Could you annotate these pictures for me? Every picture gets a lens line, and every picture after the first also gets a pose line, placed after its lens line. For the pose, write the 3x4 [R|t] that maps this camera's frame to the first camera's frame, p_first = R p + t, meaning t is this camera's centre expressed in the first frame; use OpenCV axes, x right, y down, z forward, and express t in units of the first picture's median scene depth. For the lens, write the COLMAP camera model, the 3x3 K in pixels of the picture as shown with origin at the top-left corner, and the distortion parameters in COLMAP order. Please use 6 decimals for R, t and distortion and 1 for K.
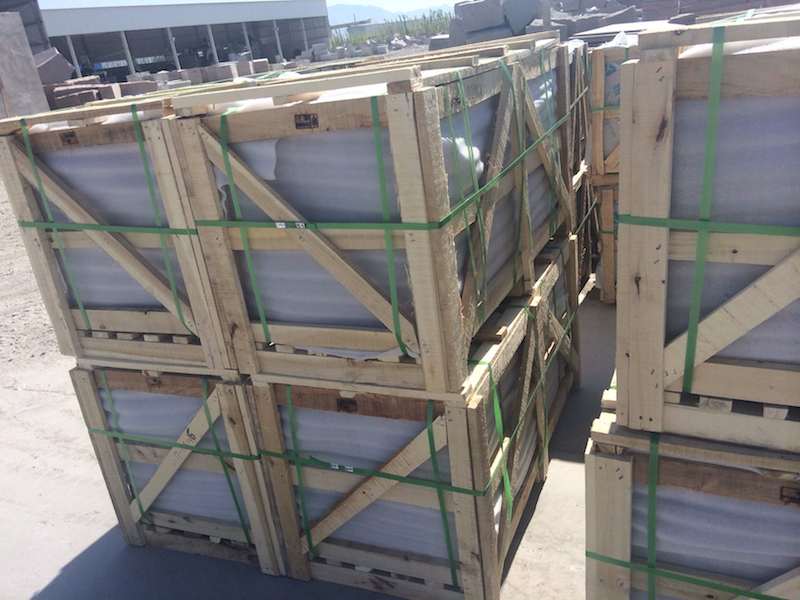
lens RADIAL K [[686.5, 0, 400.5], [0, 686.5, 317.2], [0, 0, 1]] dist [0.078506, -0.105600]
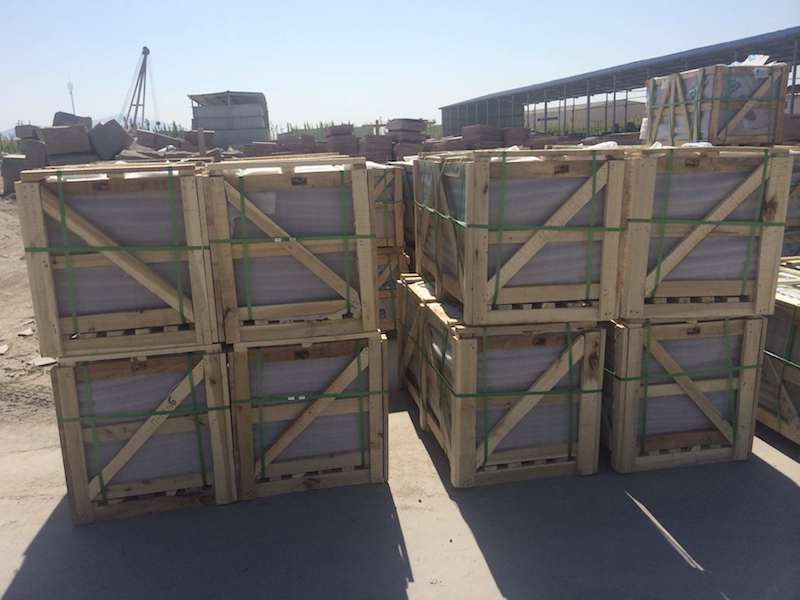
lens RADIAL K [[686.5, 0, 400.5], [0, 686.5, 317.2], [0, 0, 1]] dist [0.078506, -0.105600]
pose [[0.809273, -0.040210, 0.586055, -0.828163], [0.147288, 0.979675, -0.136170, 0.293620], [-0.568668, 0.196518, 0.798747, -0.443529]]
